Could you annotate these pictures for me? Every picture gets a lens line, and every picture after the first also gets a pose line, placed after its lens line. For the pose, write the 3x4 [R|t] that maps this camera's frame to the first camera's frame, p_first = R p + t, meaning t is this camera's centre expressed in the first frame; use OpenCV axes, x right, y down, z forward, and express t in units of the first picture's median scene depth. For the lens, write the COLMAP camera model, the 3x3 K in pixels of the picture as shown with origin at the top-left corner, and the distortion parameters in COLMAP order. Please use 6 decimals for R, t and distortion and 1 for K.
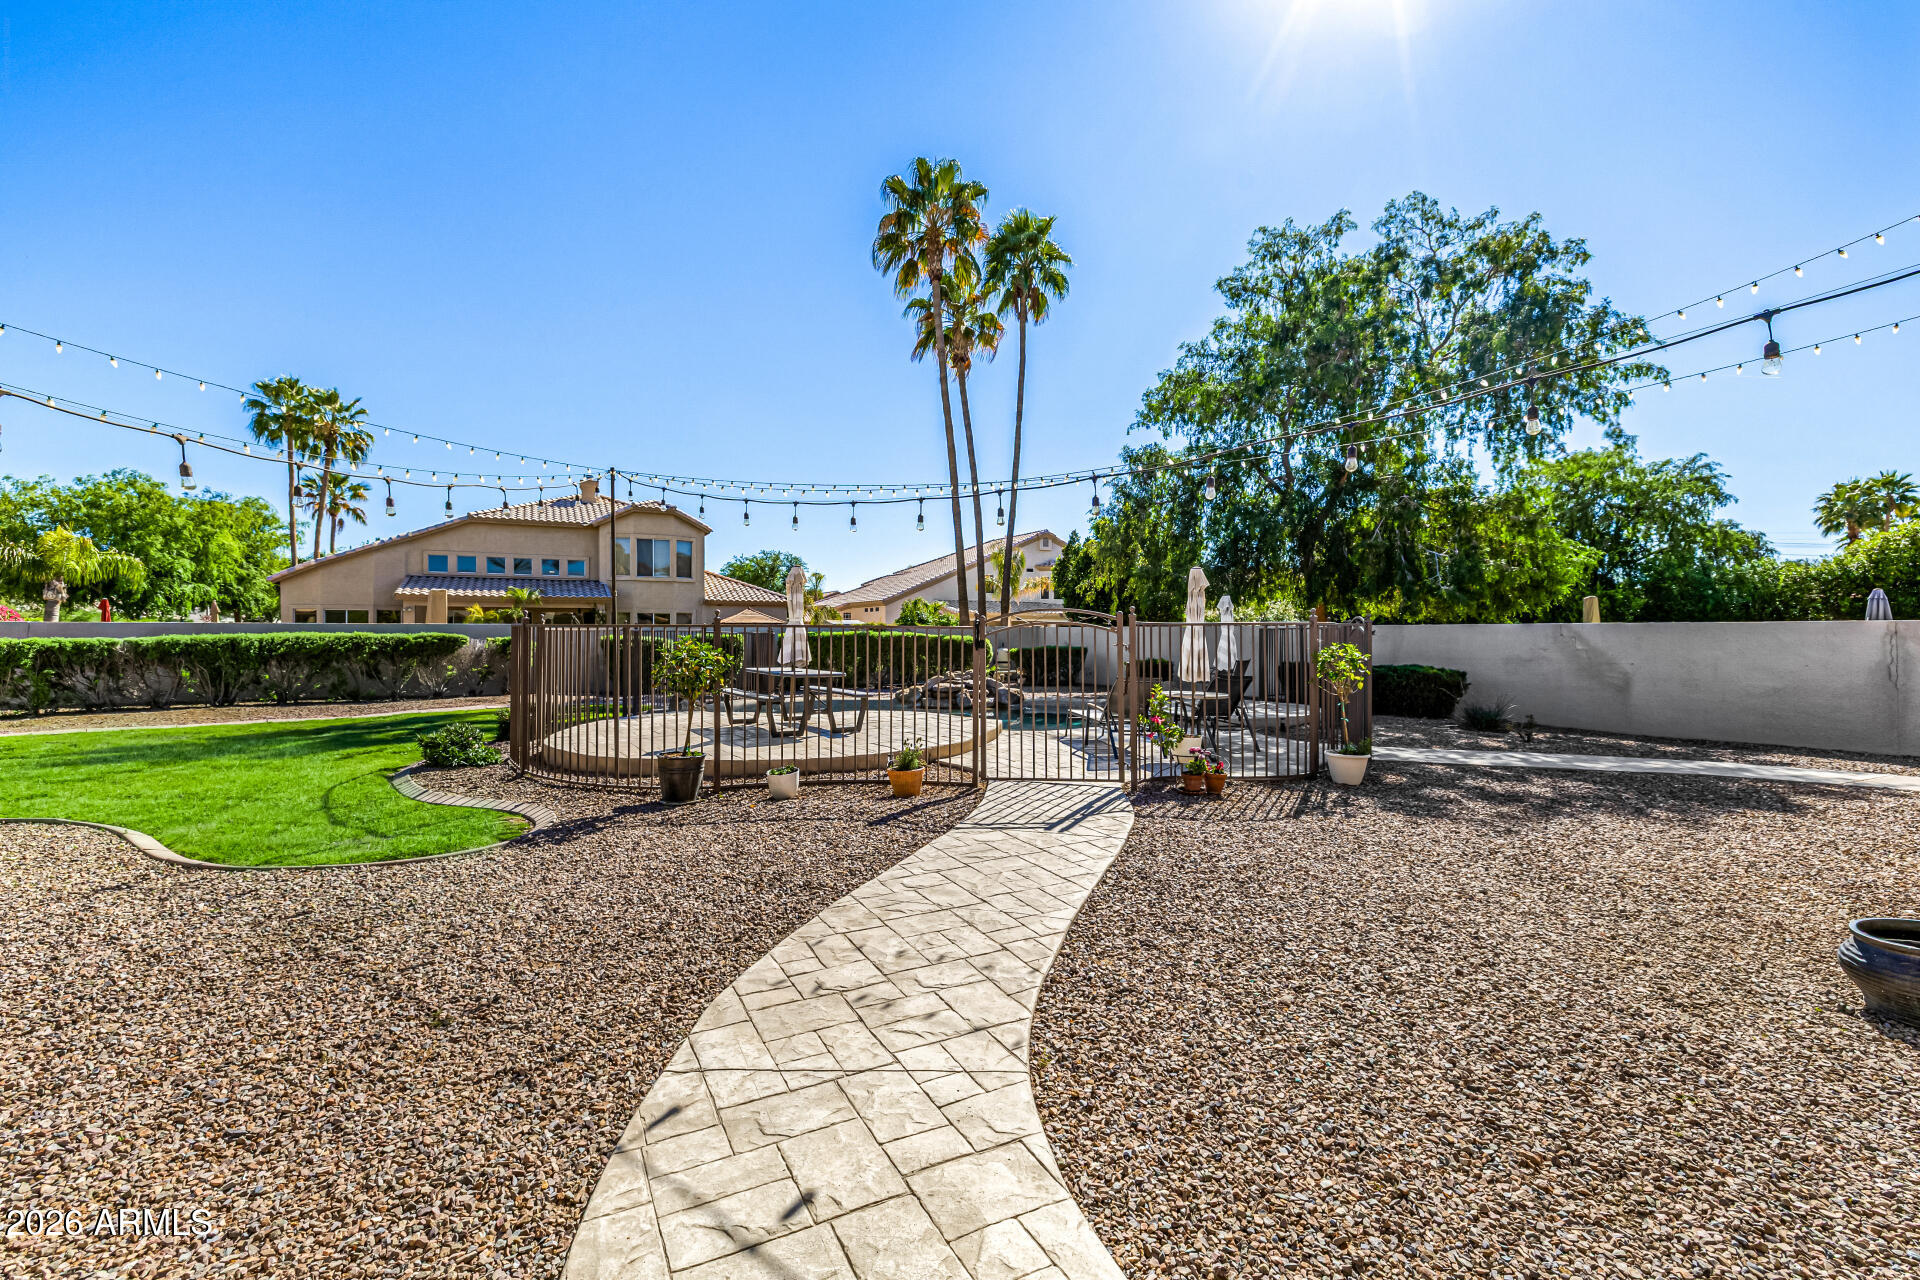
lens RADIAL K [[802.6, 0, 955.2], [0, 802.6, 629.5], [0, 0, 1]] dist [-0.000156, 0.000408]
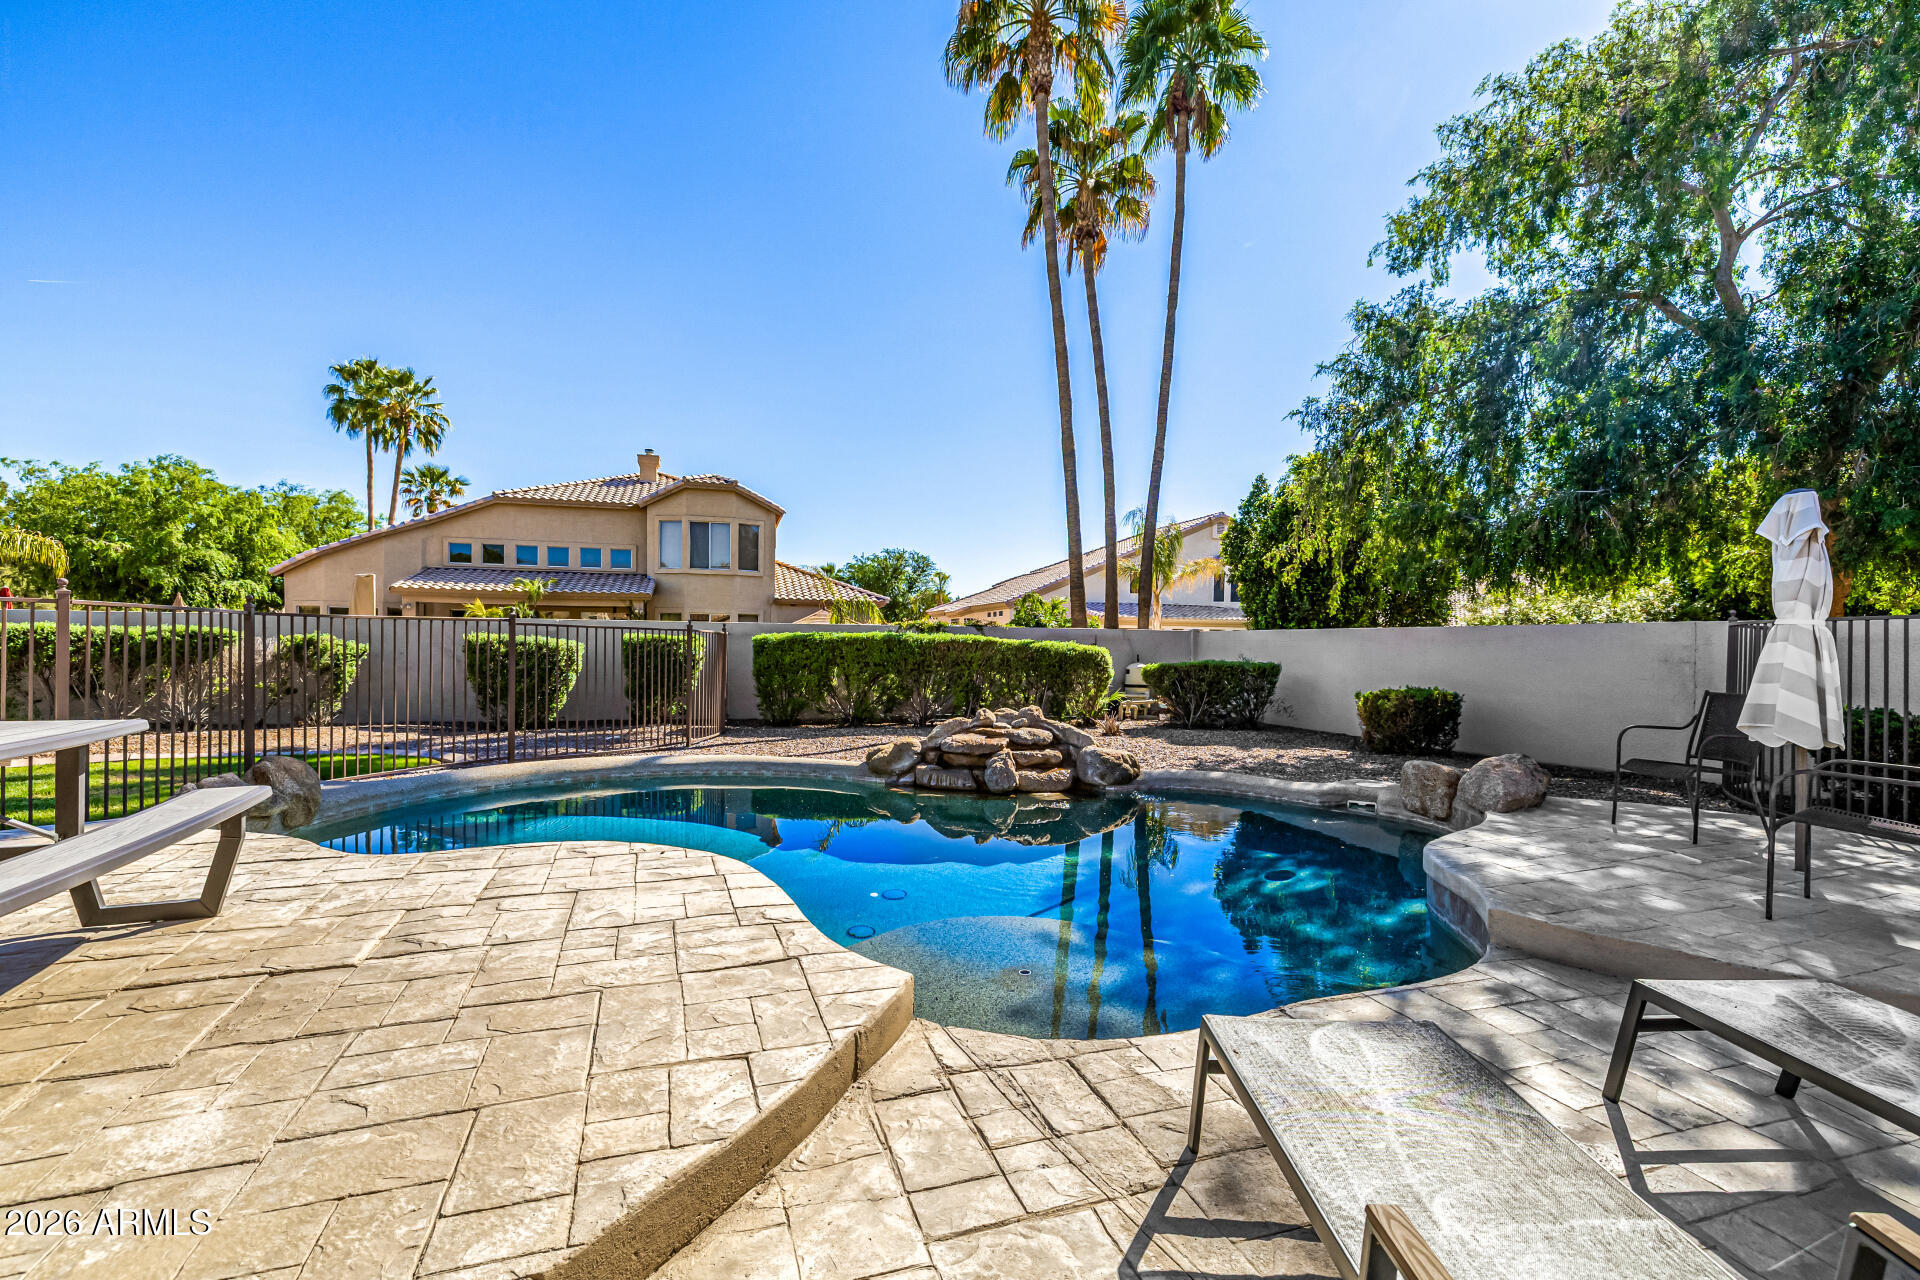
lens RADIAL K [[827.3, 0, 964.9], [0, 827.3, 659.6], [0, 0, 1]] dist [0.002632, 0.000297]
pose [[0.981750, 0.013016, -0.189730, 0.040090], [-0.009289, 0.999746, 0.020521, 0.006745], [0.189949, -0.018384, 0.981622, 0.279079]]
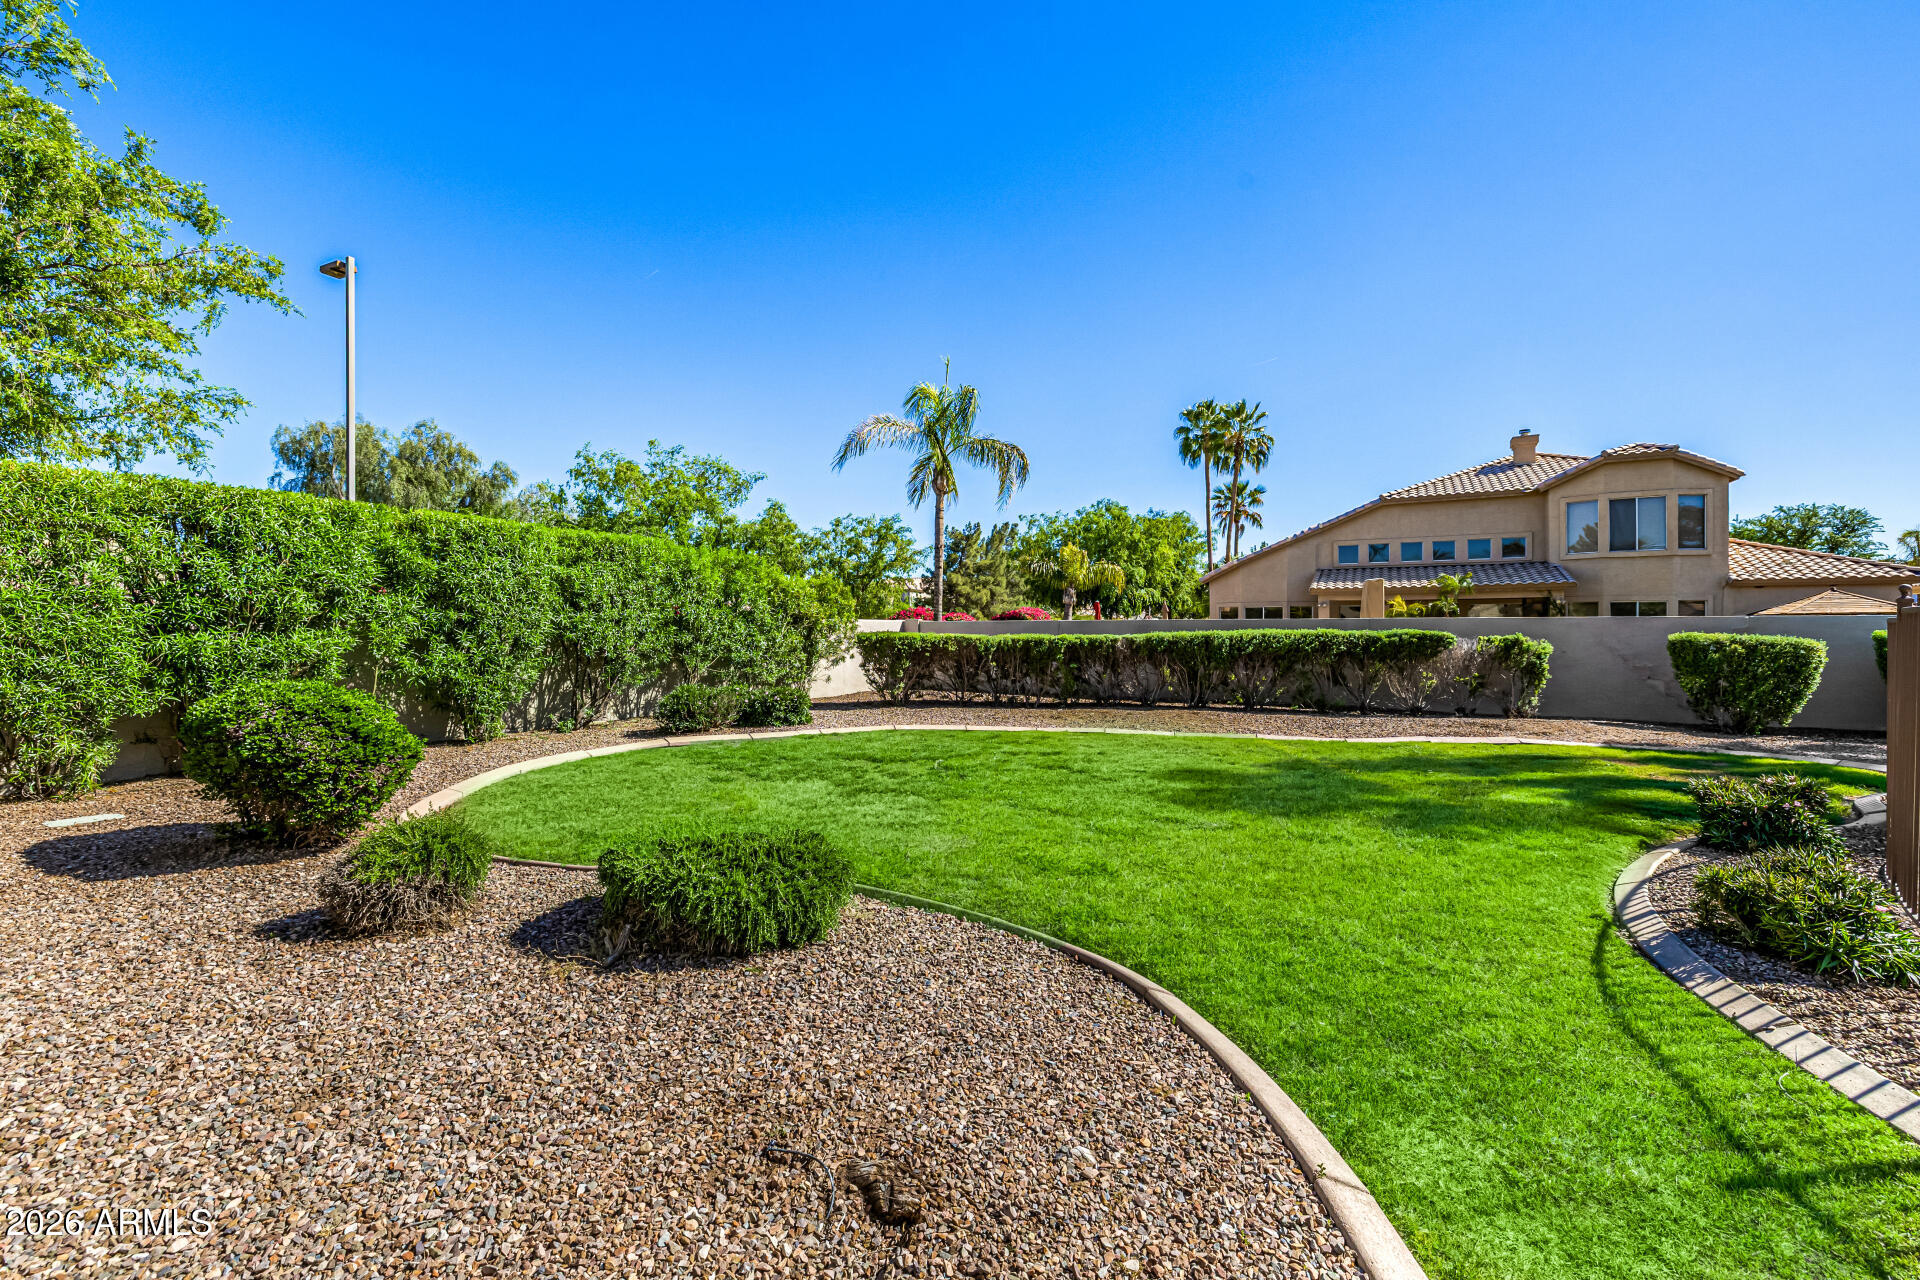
lens RADIAL K [[802.6, 0, 955.2], [0, 802.6, 629.5], [0, 0, 1]] dist [-0.000156, 0.000408]
pose [[0.562652, -0.000628, -0.826693, -0.152399], [0.003642, 0.999992, 0.001718, 0.000638], [0.826686, -0.003977, 0.562650, 0.122015]]
